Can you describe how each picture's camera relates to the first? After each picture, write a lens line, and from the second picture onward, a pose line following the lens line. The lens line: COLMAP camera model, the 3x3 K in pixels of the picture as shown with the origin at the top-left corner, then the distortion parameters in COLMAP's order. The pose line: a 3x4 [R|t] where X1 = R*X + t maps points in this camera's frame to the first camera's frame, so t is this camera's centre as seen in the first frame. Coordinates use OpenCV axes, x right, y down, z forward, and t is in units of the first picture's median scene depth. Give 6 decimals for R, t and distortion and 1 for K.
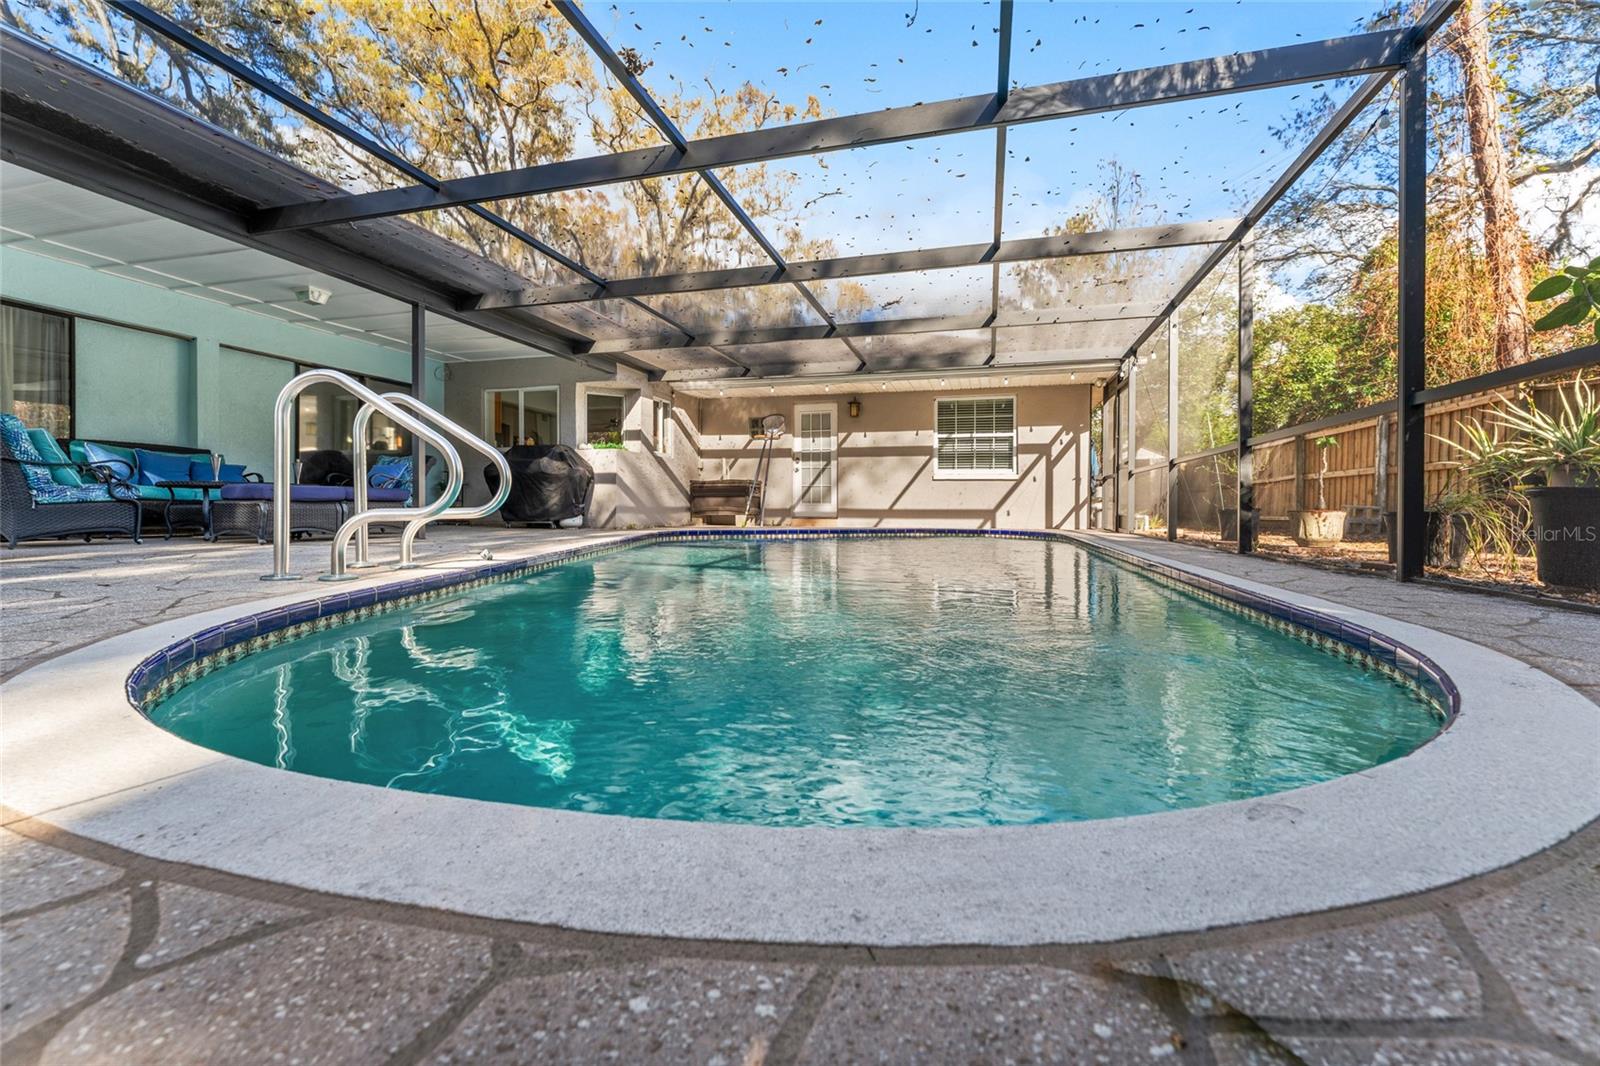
lens RADIAL K [[642.6, 0, 804.4], [0, 642.6, 523.9], [0, 0, 1]] dist [-0.000855, 0.000523]
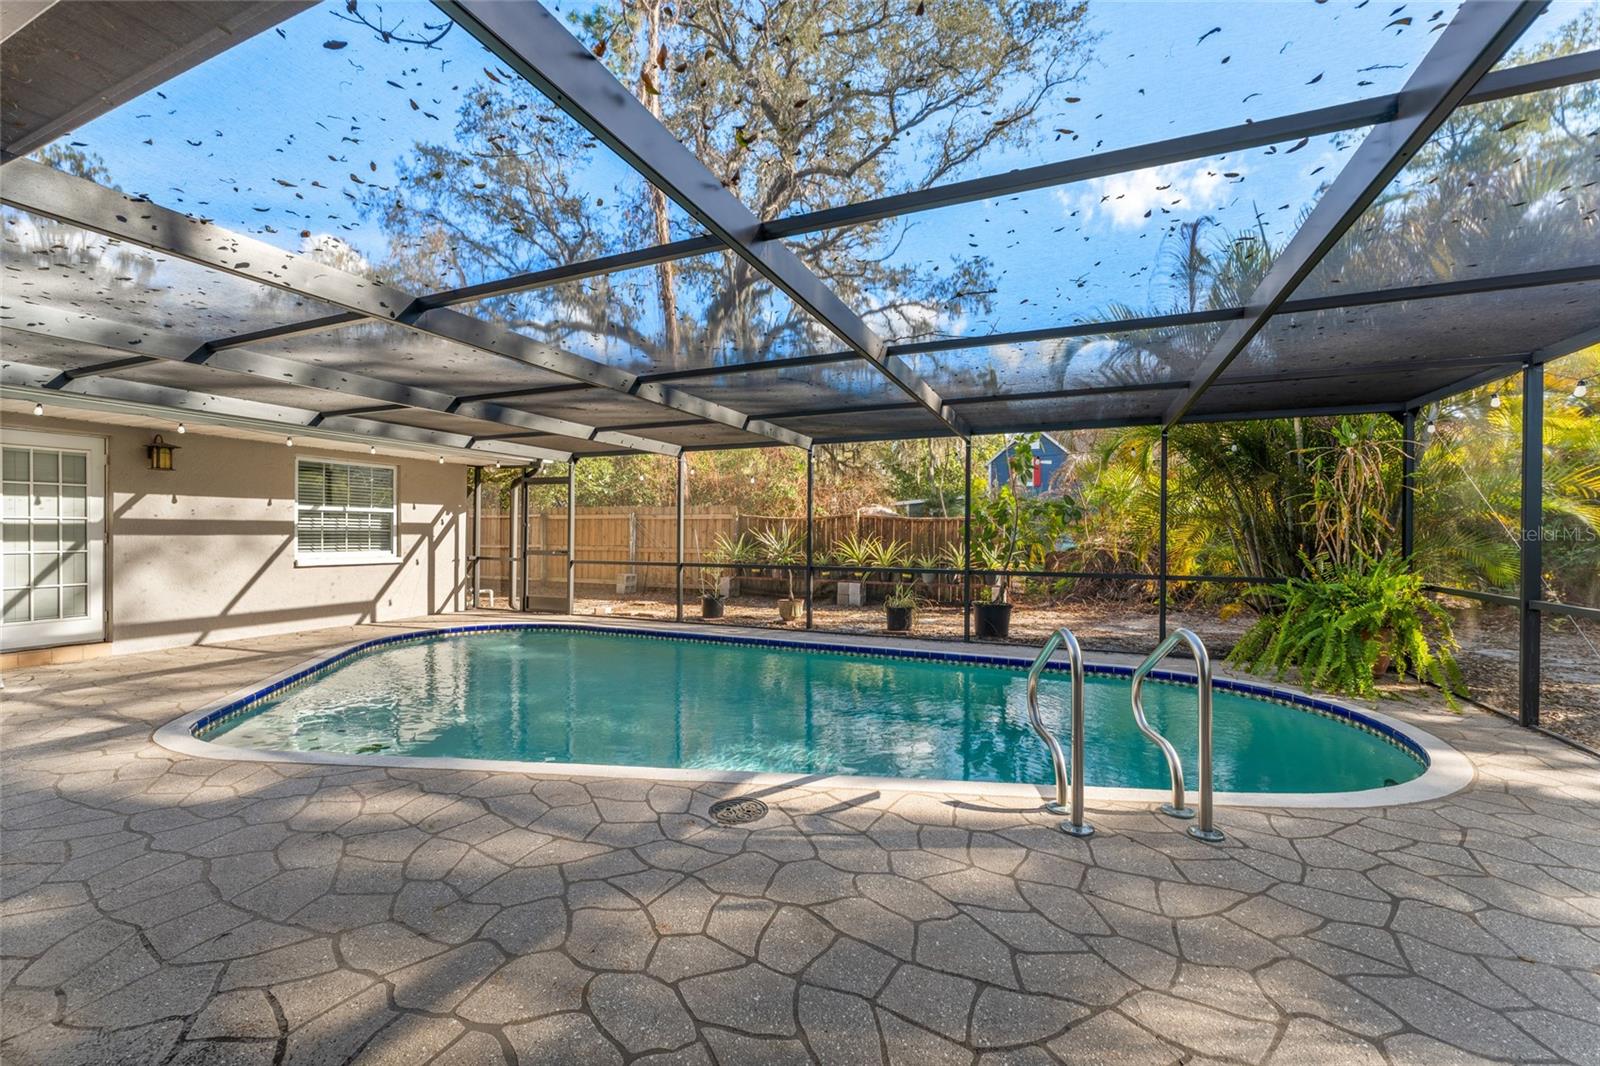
lens RADIAL K [[642.6, 0, 800.1], [0, 642.6, 528.1], [0, 0, 1]] dist [-0.000855, 0.000523]
pose [[0.134278, -0.001679, 0.990942, -0.451824], [0.007868, 0.999969, 0.000628, -0.110487], [-0.990912, 0.007712, 0.134287, 0.334744]]
